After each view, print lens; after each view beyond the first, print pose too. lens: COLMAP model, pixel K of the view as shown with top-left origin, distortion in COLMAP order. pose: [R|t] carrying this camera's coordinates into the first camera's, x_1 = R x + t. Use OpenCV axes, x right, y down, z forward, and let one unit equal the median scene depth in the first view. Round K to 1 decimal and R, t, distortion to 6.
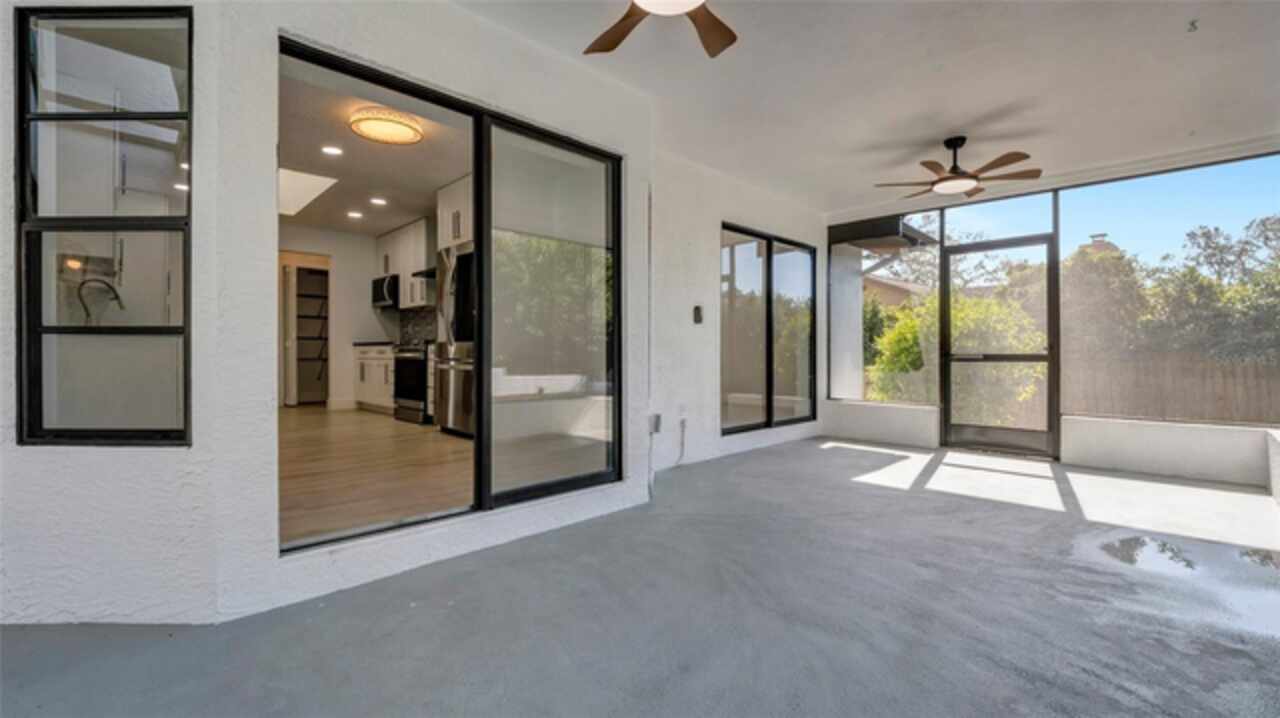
lens RADIAL K [[535.4, 0, 640.3], [0, 535.4, 350.5], [0, 0, 1]] dist [0.000343, -0.000038]
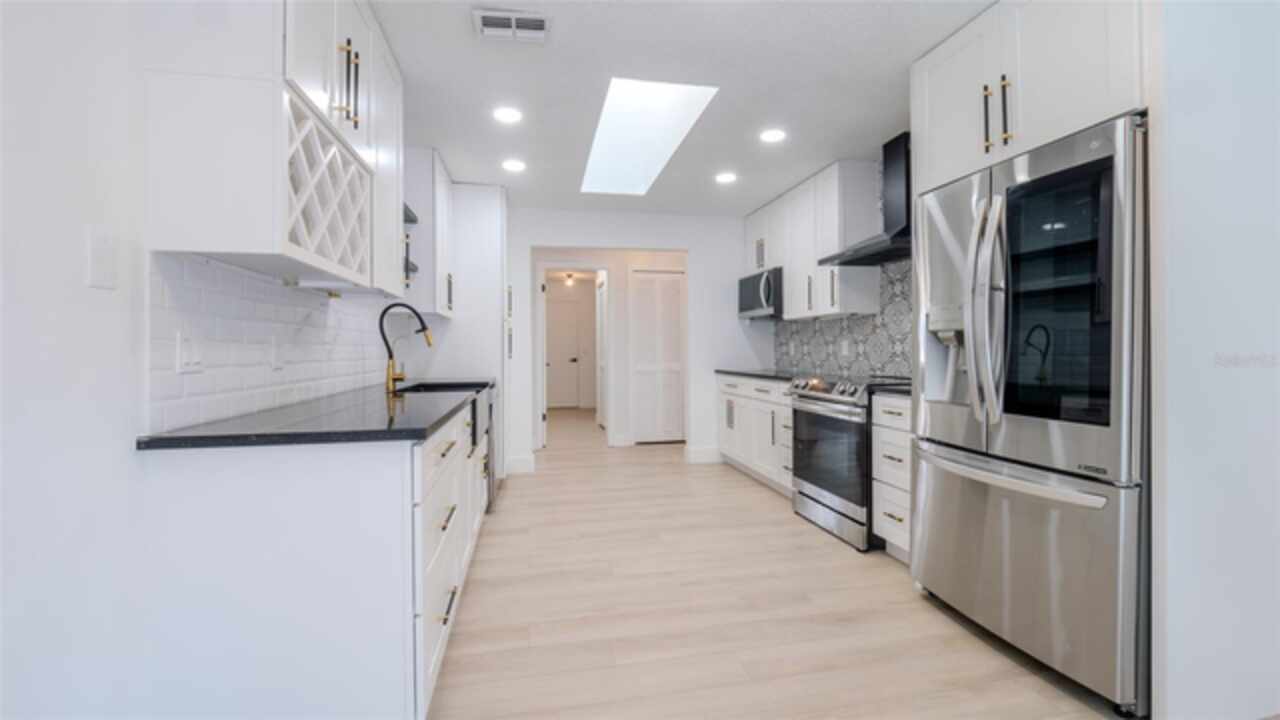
lens RADIAL K [[535.4, 0, 640.3], [0, 535.4, 351.5], [0, 0, 1]] dist [0.000343, -0.000038]
pose [[0.837185, -0.003696, -0.546908, -0.269021], [0.006921, 0.999969, 0.003836, -0.048533], [0.546877, -0.006997, 0.837184, 0.406635]]
